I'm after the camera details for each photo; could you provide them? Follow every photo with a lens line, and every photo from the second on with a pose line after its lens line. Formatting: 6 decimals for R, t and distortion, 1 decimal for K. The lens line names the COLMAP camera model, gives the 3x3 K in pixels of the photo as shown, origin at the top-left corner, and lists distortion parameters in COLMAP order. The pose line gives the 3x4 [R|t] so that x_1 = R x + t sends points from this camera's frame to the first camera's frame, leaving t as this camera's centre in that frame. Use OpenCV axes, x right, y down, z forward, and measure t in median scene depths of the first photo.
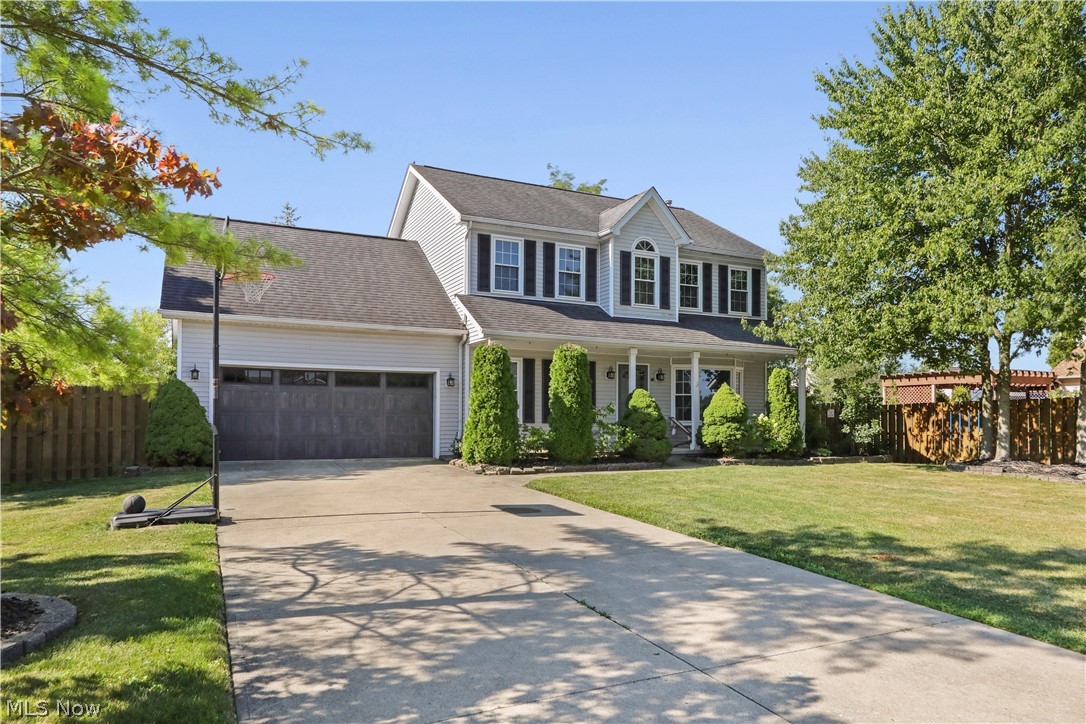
lens RADIAL K [[744.6, 0, 503.4], [0, 744.6, 404.1], [0, 0, 1]] dist [0.000469, 0.000373]
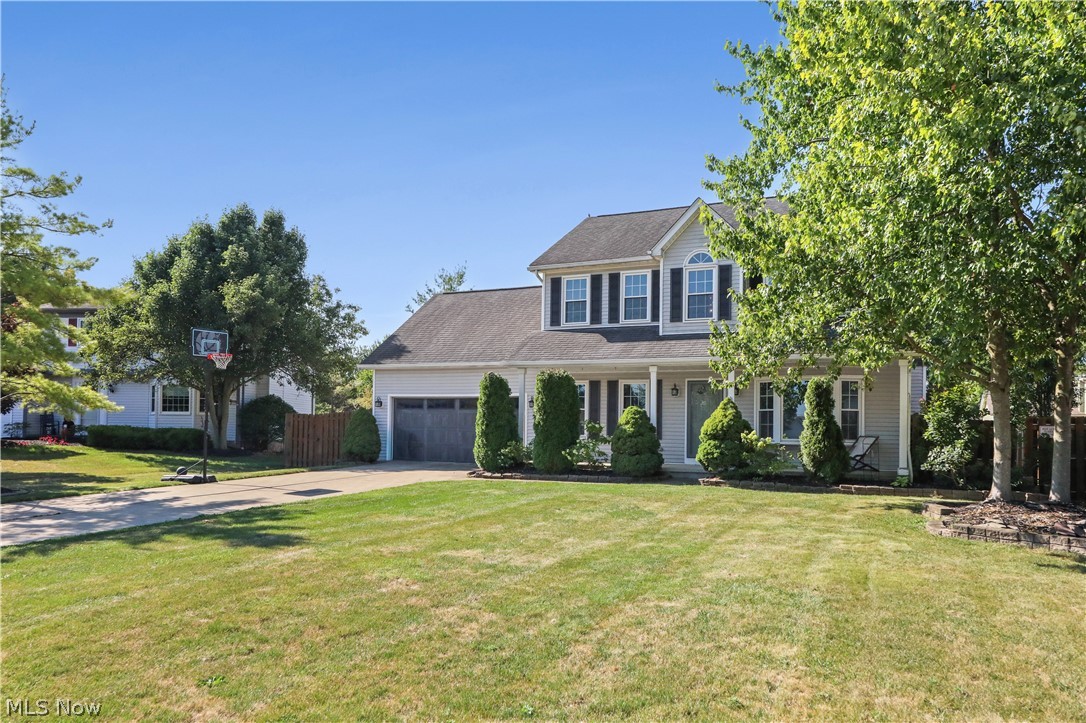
lens RADIAL K [[744.6, 0, 503.4], [0, 744.6, 403.6], [0, 0, 1]] dist [0.000469, 0.000373]
pose [[0.608439, -0.025508, -0.793191, 0.842778], [0.003708, 0.999564, -0.029300, 0.005499], [0.793592, 0.014886, 0.608268, 0.215845]]
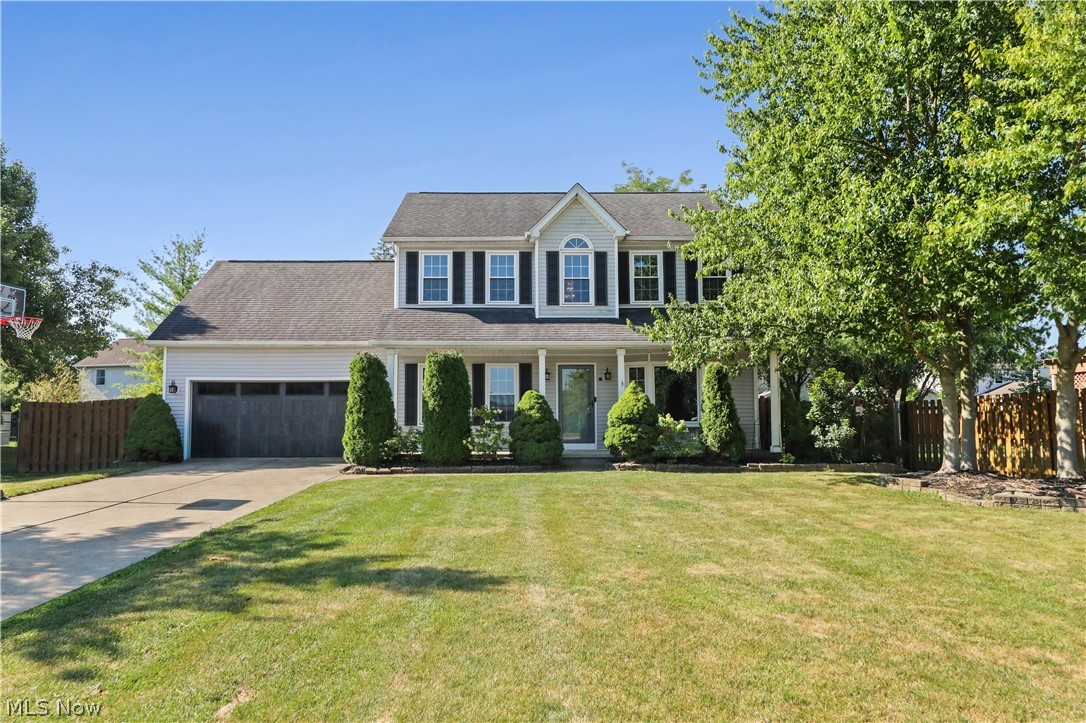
lens RADIAL K [[731.7, 0, 477.0], [0, 731.7, 361.4], [0, 0, 1]] dist [0.002604, 0.001220]
pose [[0.893132, -0.044512, -0.447588, 0.522863], [0.017532, 0.997780, -0.064244, 0.002173], [0.449454, 0.049531, 0.891929, 0.095829]]
